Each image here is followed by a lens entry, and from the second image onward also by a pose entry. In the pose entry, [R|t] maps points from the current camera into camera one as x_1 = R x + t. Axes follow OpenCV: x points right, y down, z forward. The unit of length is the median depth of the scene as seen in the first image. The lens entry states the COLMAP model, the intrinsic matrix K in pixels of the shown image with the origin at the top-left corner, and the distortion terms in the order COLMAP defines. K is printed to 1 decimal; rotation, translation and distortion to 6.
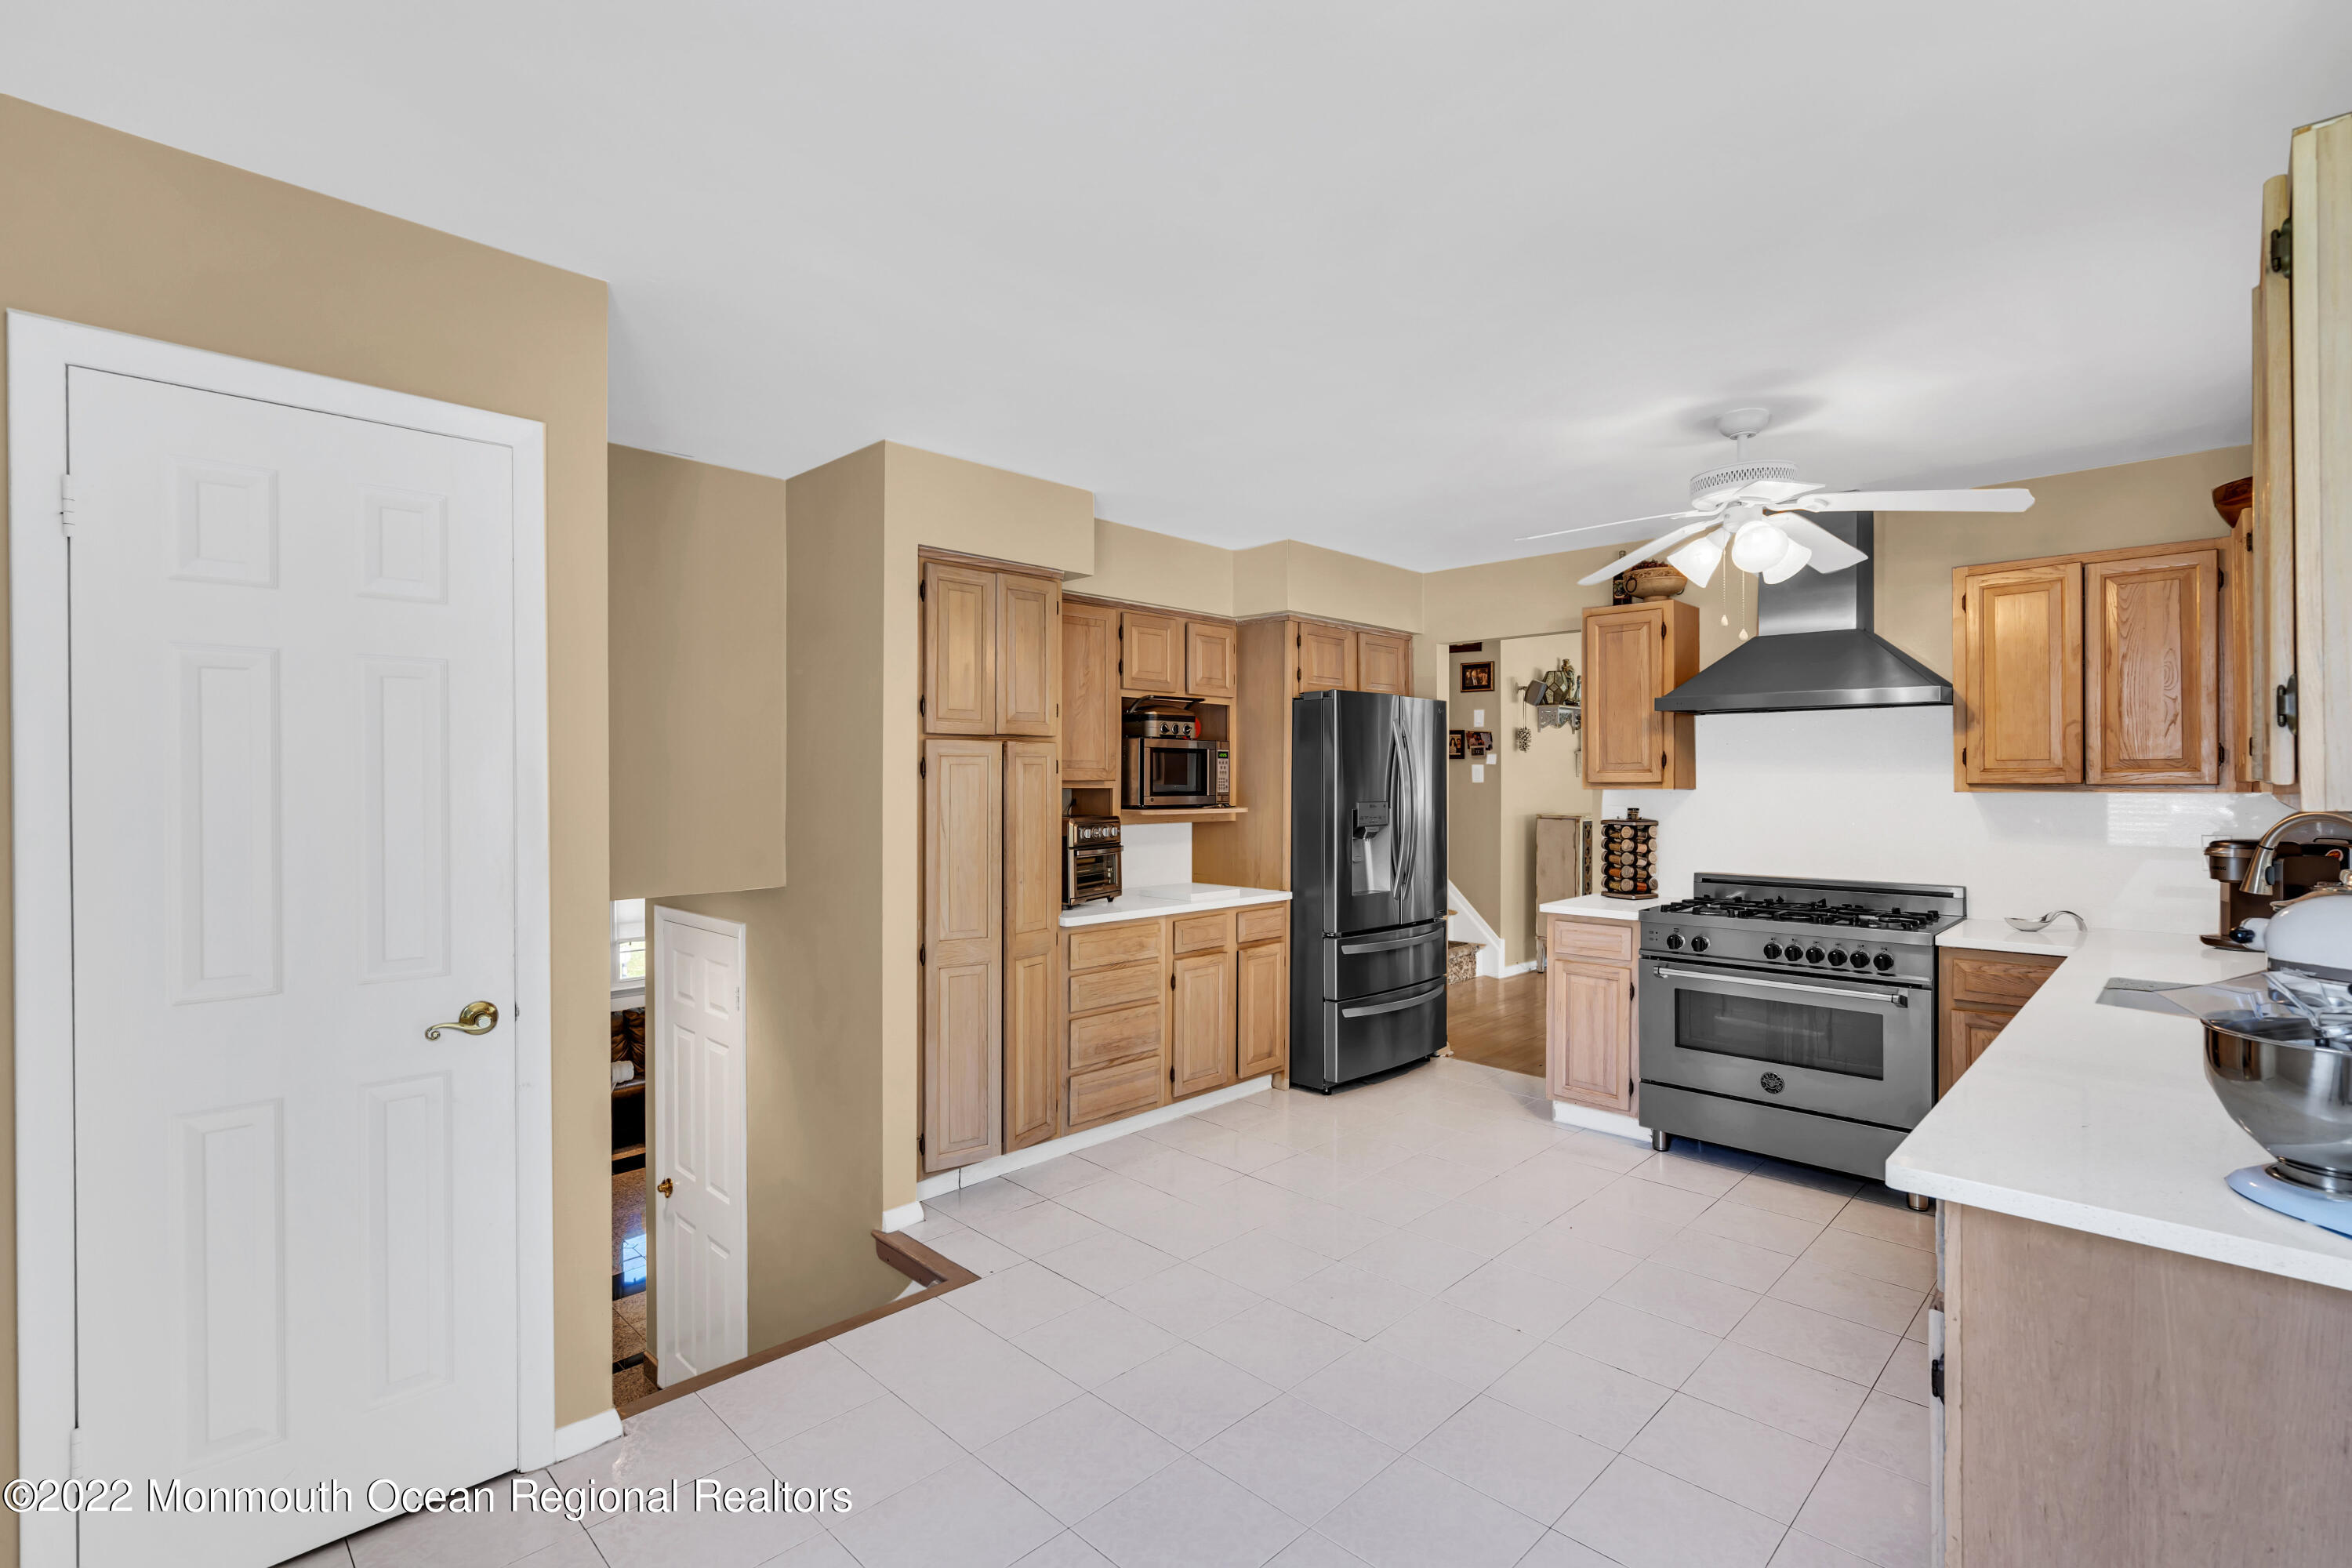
lens RADIAL K [[1066.7, 0, 1182.1], [0, 1066.7, 784.4], [0, 0, 1]] dist [-0.010956, 0.006625]
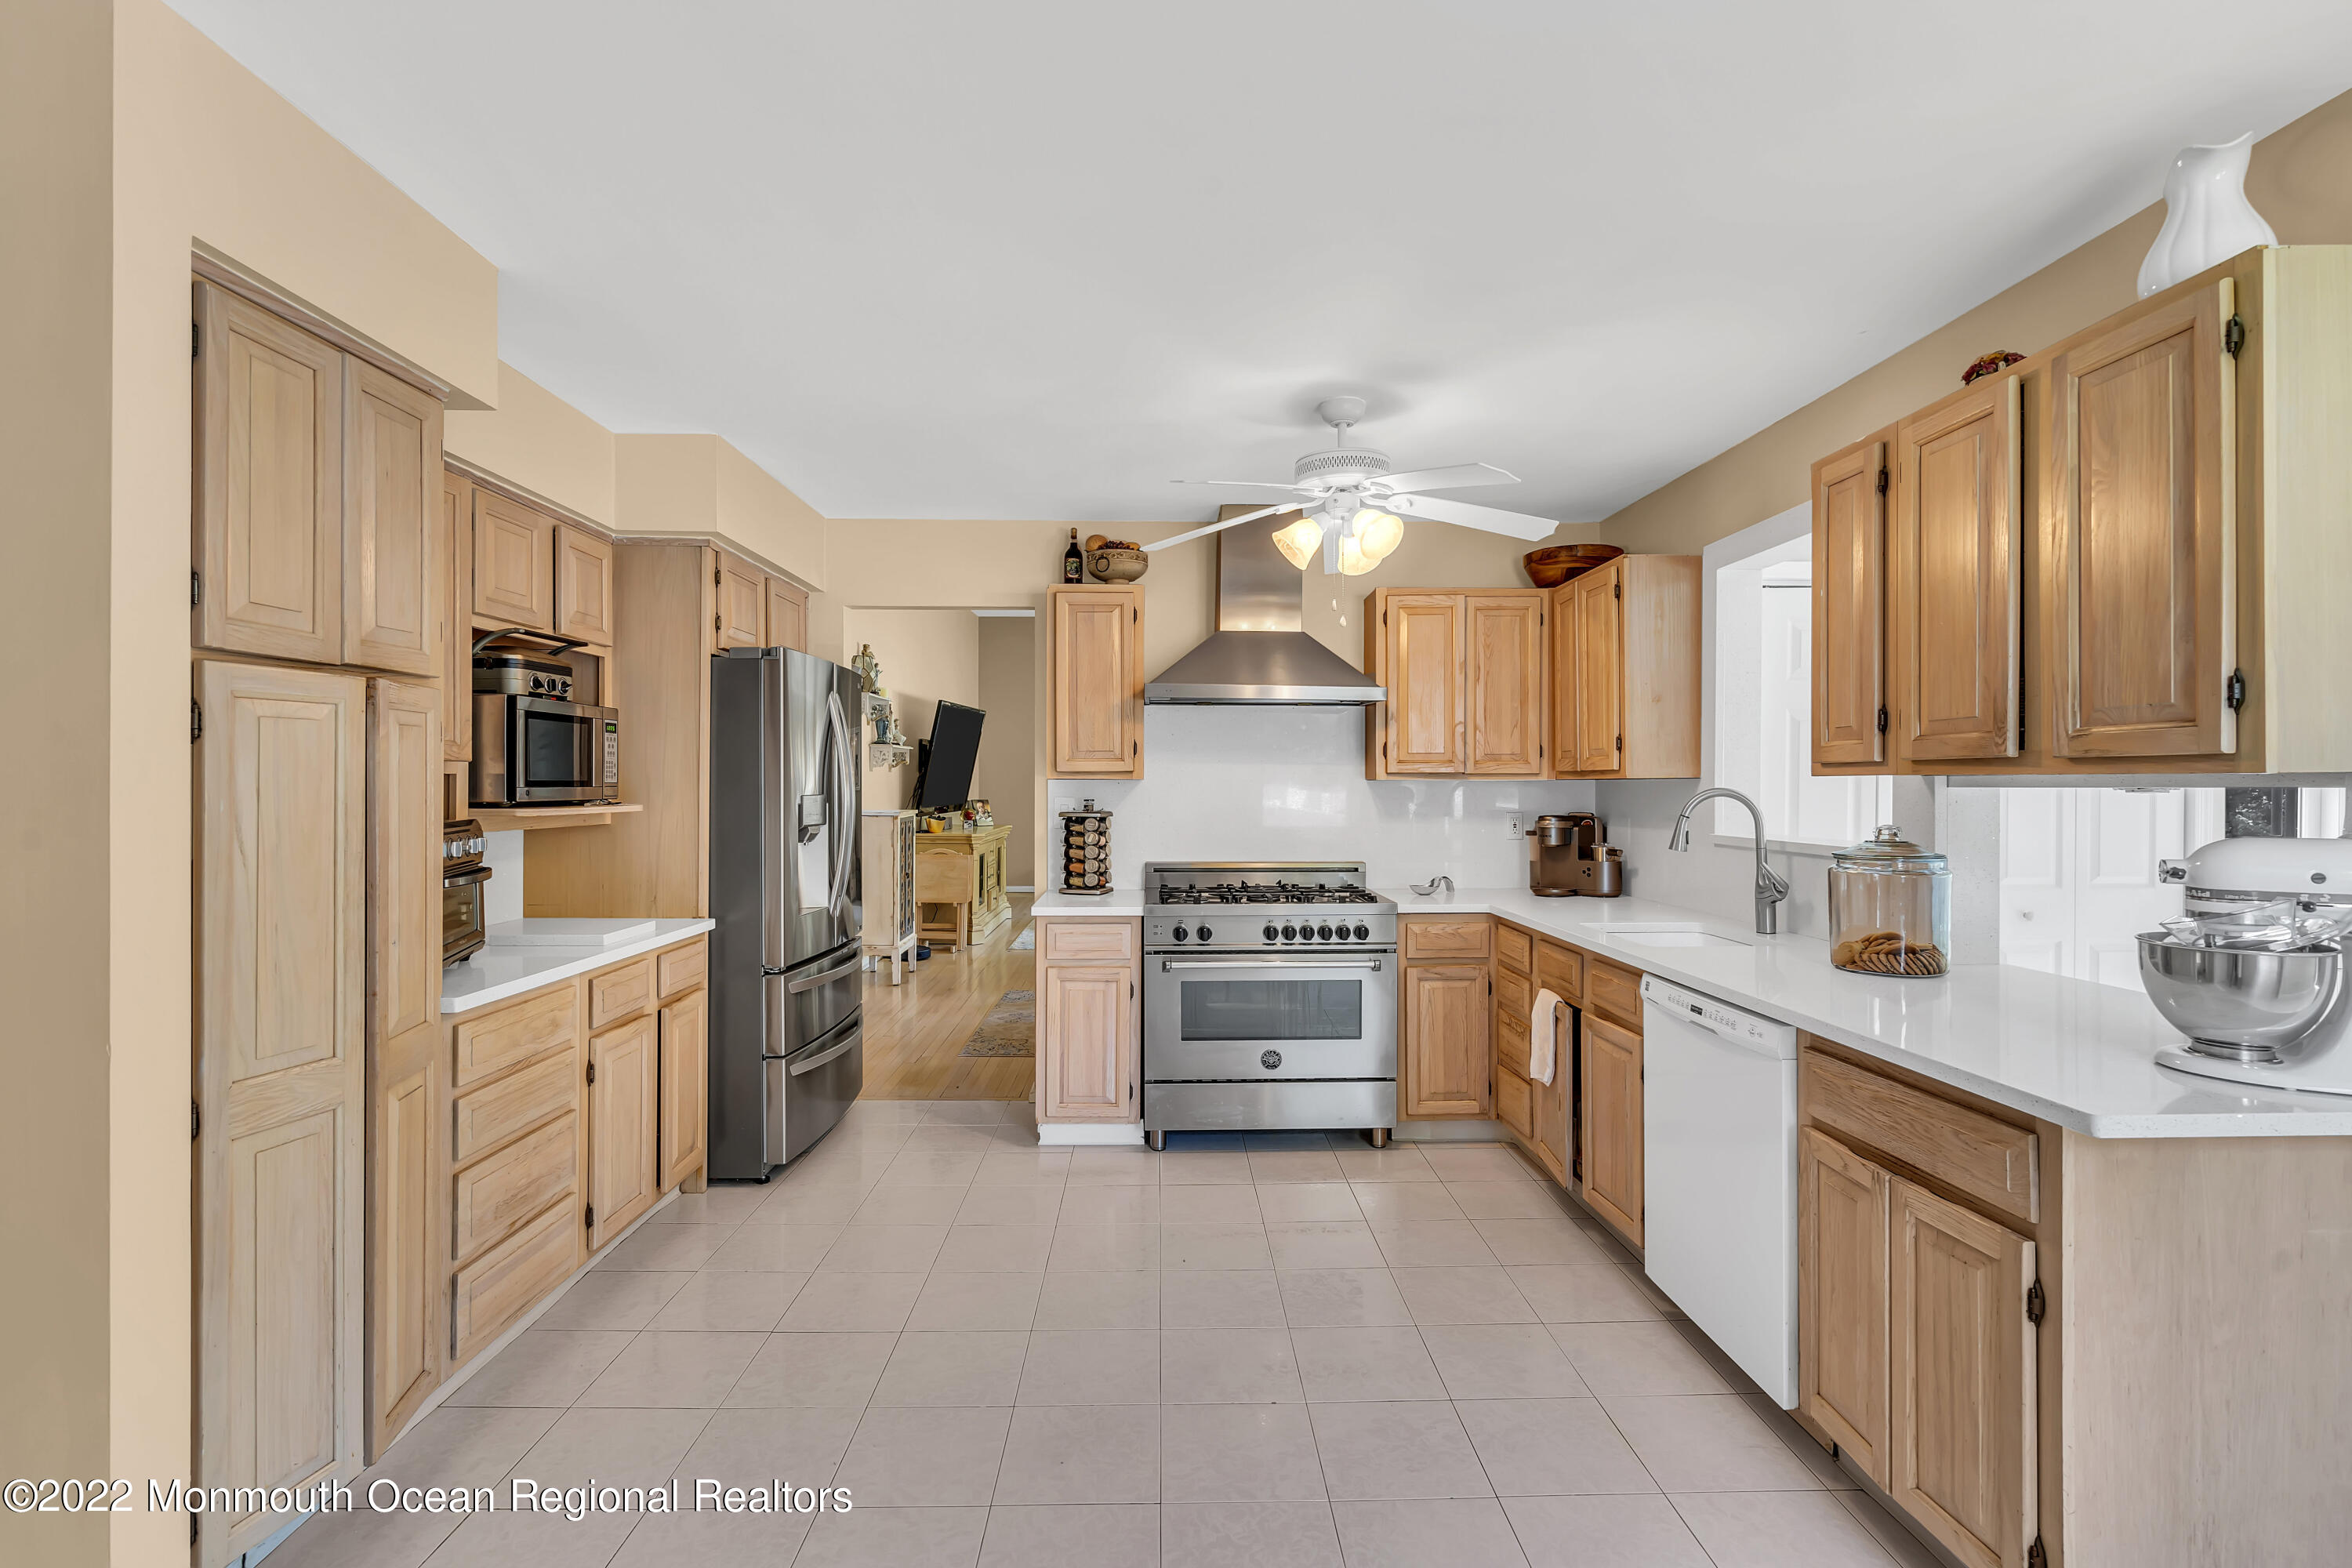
lens RADIAL K [[1066.7, 0, 1182.1], [0, 1066.7, 784.4], [0, 0, 1]] dist [-0.010956, 0.006625]
pose [[0.694639, 0.000447, 0.719359, -0.220172], [0.000839, 0.999999, -0.001431, 0.011159], [-0.719358, 0.001598, 0.694637, 0.289118]]
